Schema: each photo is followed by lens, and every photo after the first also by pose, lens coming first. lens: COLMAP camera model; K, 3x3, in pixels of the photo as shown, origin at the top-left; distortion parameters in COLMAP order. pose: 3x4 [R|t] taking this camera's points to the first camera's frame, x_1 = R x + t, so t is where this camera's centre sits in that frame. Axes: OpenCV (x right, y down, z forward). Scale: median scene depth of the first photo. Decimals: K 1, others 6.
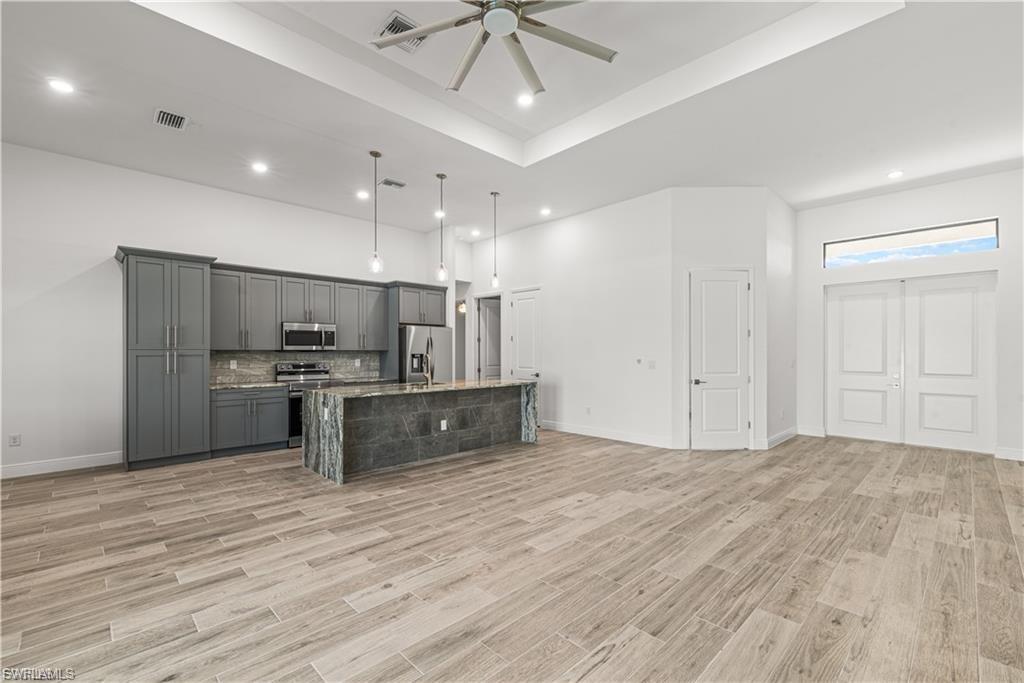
lens RADIAL K [[445.6, 0, 514.0], [0, 445.6, 352.5], [0, 0, 1]] dist [0.003655, -0.000862]
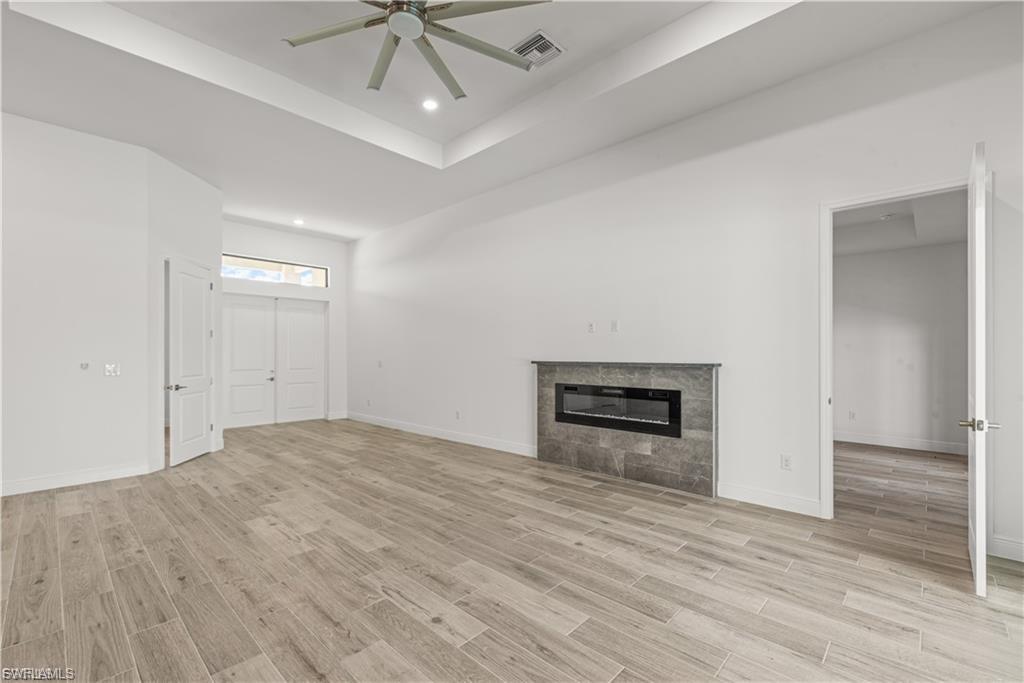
lens RADIAL K [[445.6, 0, 522.2], [0, 445.6, 348.0], [0, 0, 1]] dist [0.003655, -0.000862]
pose [[-0.050340, 0.010063, 0.998681, -0.537997], [0.004087, 0.999943, -0.009869, 0.000477], [-0.998724, 0.003585, -0.050378, 0.403132]]
